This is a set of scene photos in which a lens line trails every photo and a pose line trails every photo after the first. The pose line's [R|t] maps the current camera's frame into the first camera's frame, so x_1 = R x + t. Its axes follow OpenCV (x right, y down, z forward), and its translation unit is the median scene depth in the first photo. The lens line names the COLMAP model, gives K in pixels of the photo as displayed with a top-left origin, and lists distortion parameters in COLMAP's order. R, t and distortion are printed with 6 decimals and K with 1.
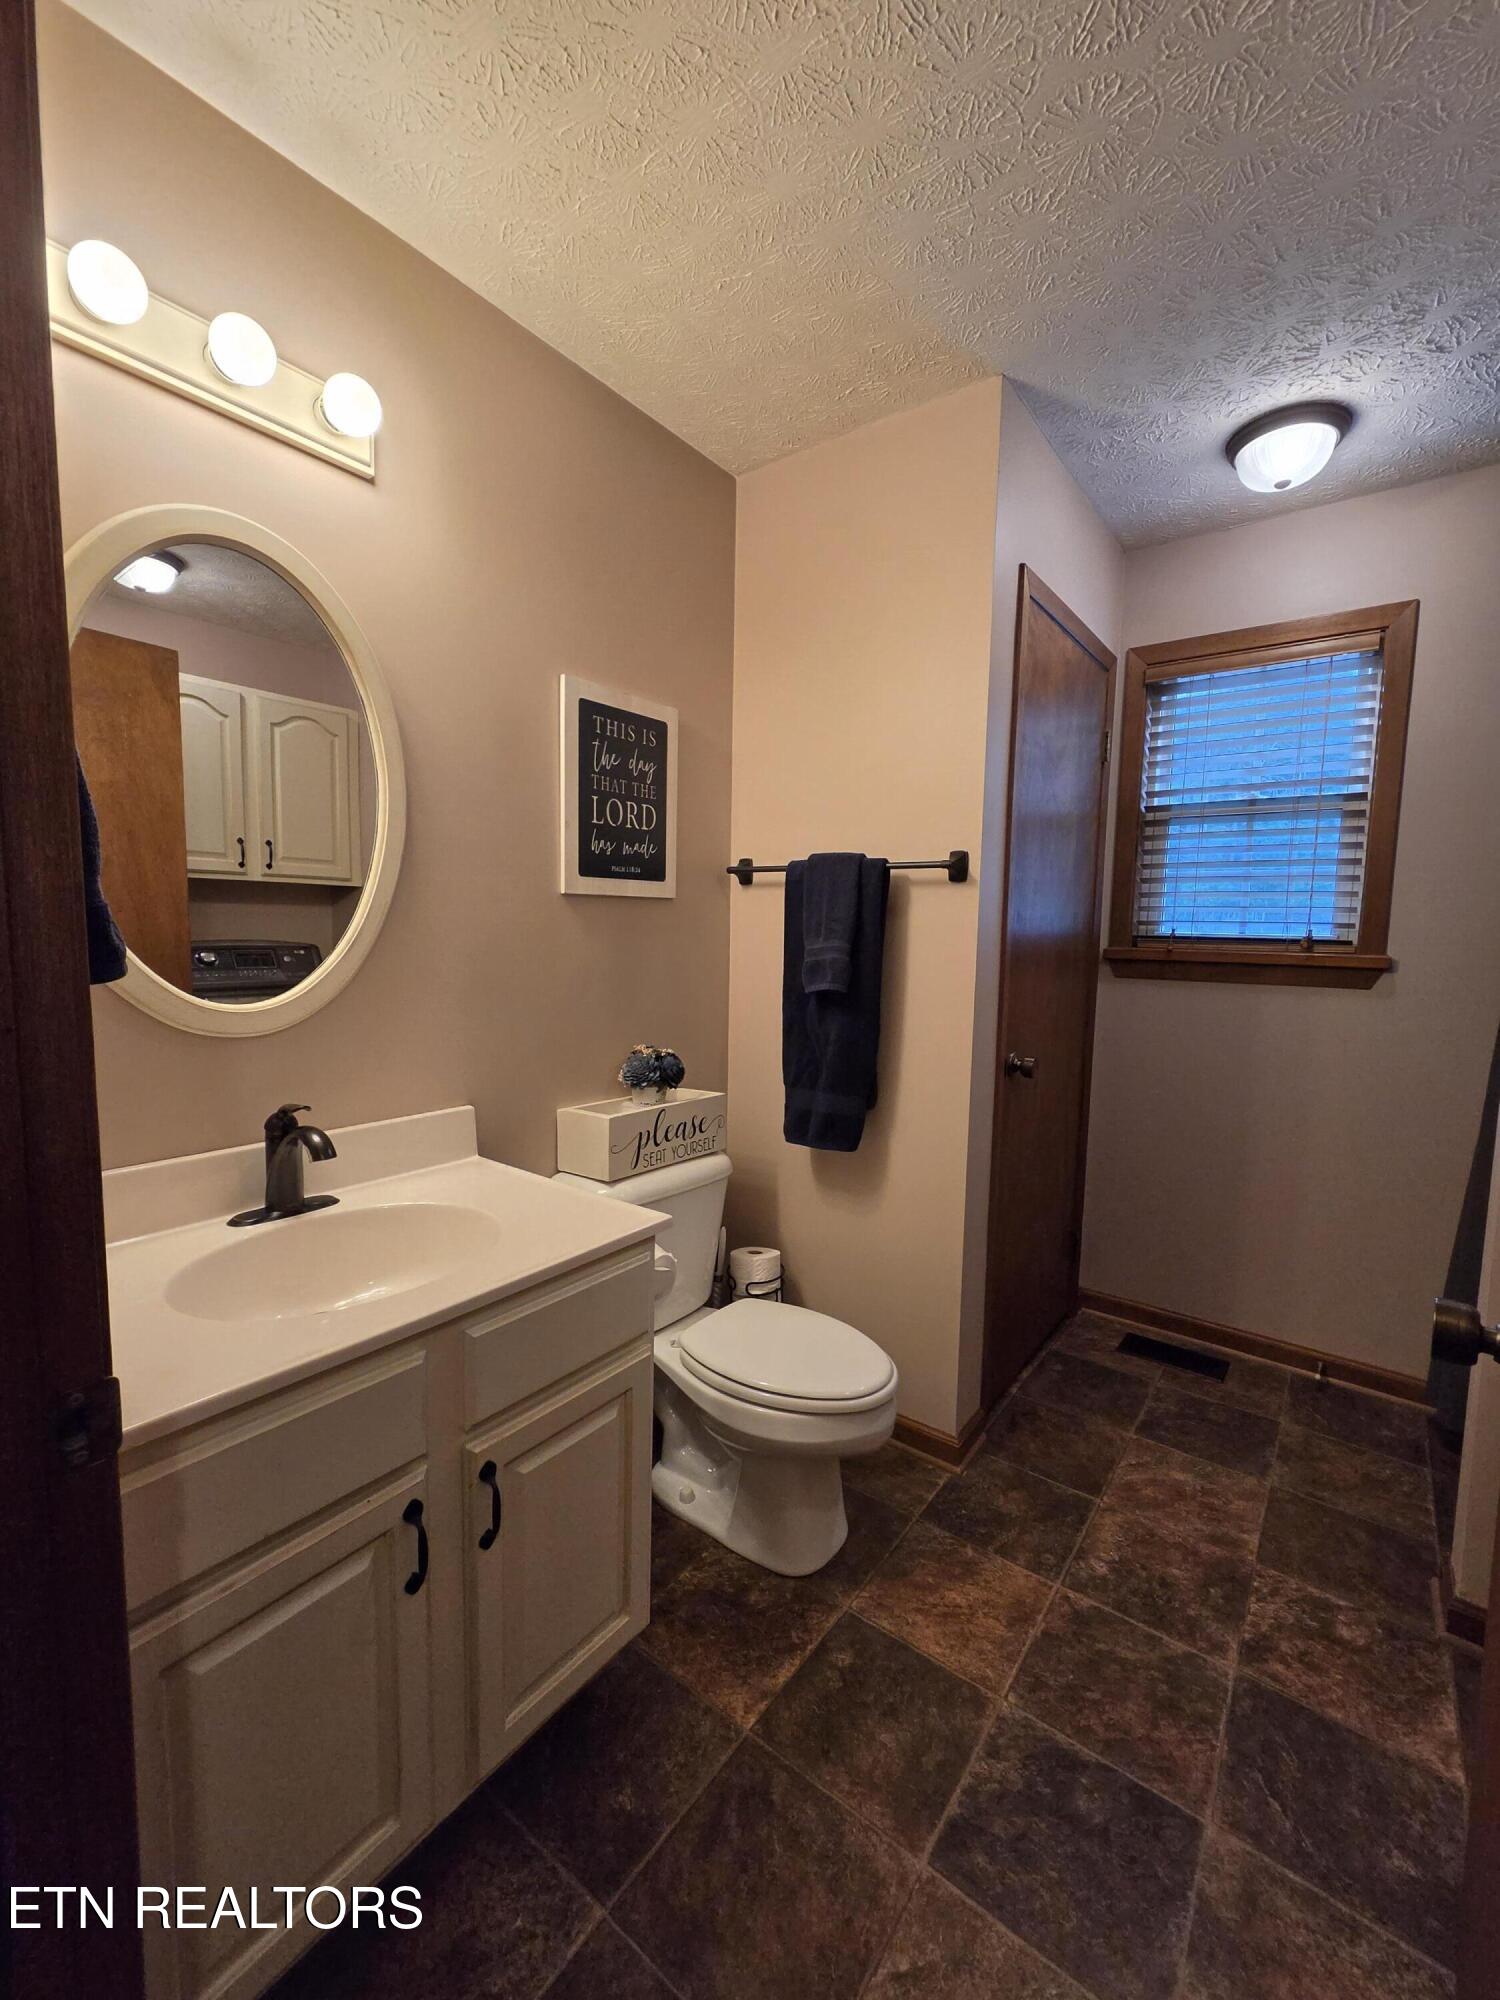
lens RADIAL K [[827.4, 0, 754.9], [0, 827.4, 1001.5], [0, 0, 1]] dist [-0.000338, 0.008662]
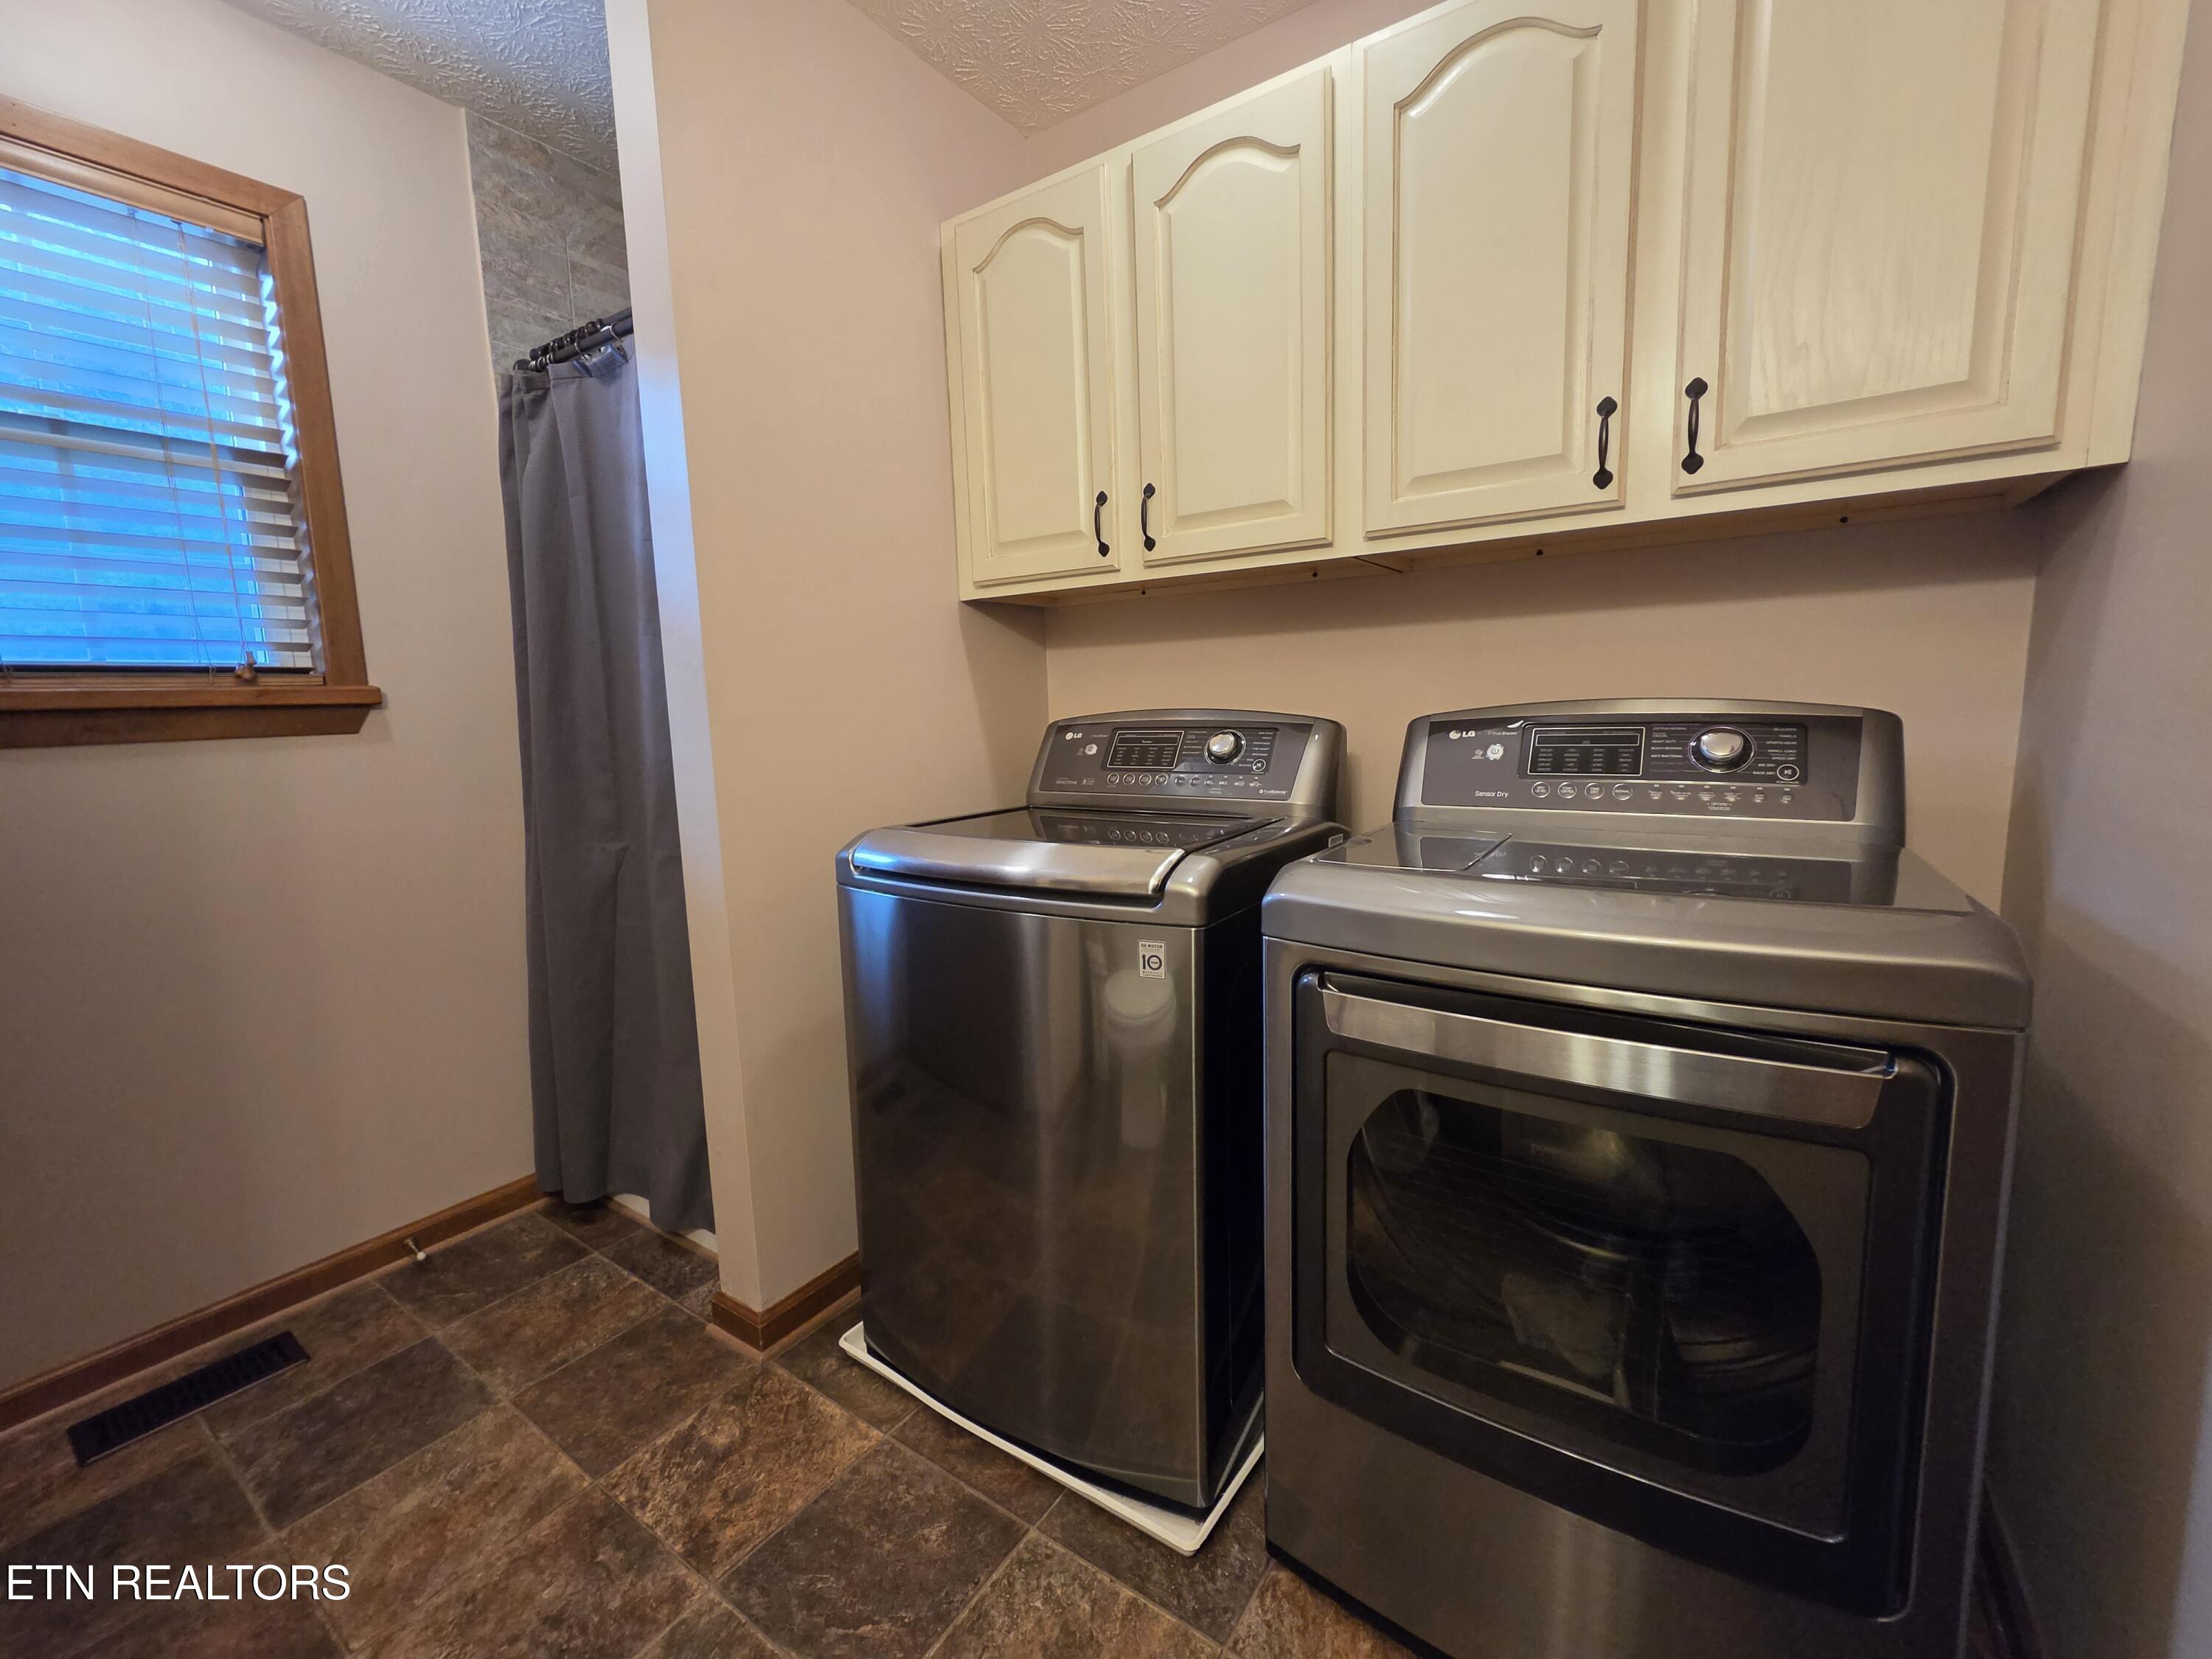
lens RADIAL K [[906.9, 0, 1108.4], [0, 906.9, 819.2], [0, 0, 1]] dist [0.000387, -0.000020]
pose [[-0.049415, -0.140828, 0.988800, -0.128363], [0.120540, 0.981932, 0.145874, 0.029089], [-0.991478, 0.126398, -0.031547, 0.461047]]
